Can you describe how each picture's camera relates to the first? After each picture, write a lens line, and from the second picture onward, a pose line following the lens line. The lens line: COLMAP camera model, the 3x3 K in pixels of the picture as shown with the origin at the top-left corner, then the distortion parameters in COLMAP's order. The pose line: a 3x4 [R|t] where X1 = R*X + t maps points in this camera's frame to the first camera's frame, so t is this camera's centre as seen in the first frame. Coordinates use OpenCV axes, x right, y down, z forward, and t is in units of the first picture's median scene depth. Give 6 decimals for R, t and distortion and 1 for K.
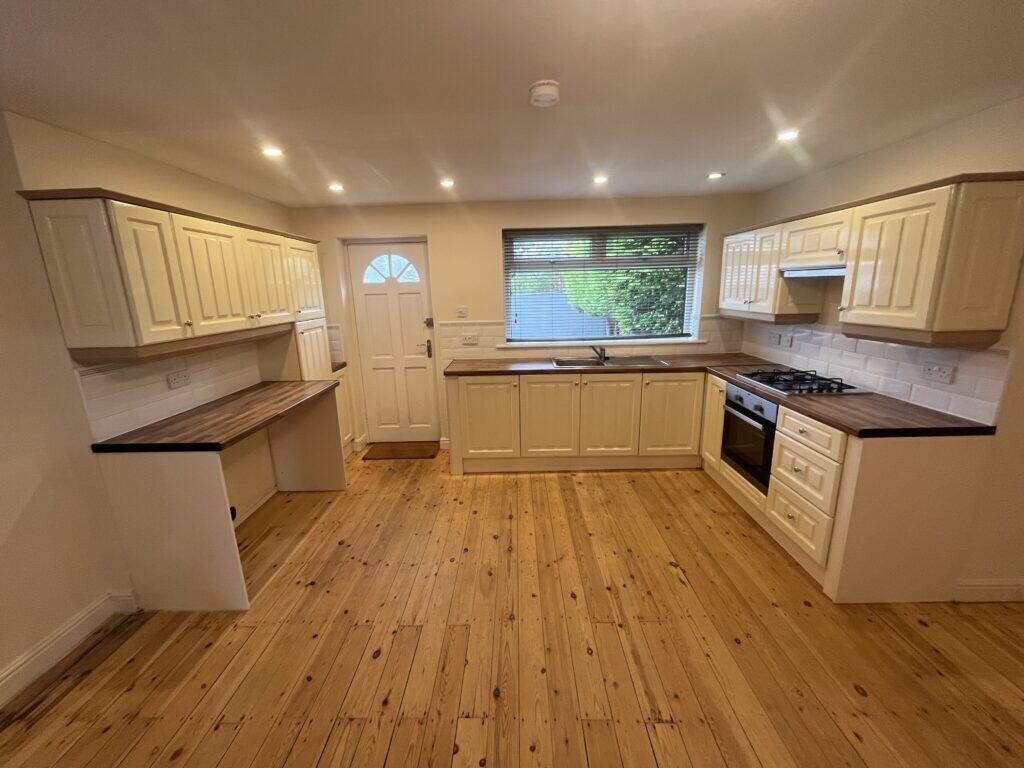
lens RADIAL K [[413.4, 0, 512.9], [0, 413.4, 384.8], [0, 0, 1]] dist [0.001655, -0.000465]
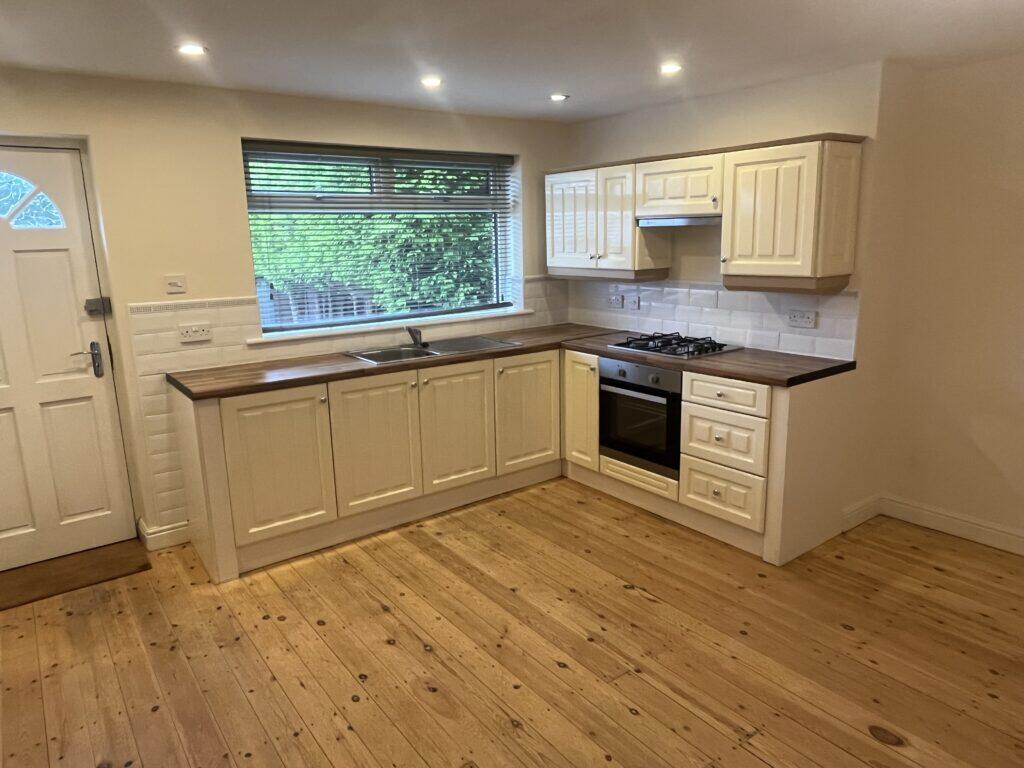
lens RADIAL K [[672.3, 0, 511.2], [0, 672.3, 381.1], [0, 0, 1]] dist [0.005501, -0.008560]
pose [[0.795911, -0.123295, 0.592726, -0.411832], [0.142465, 0.989693, 0.014569, -0.002442], [-0.588413, 0.072847, 0.805273, 0.061672]]
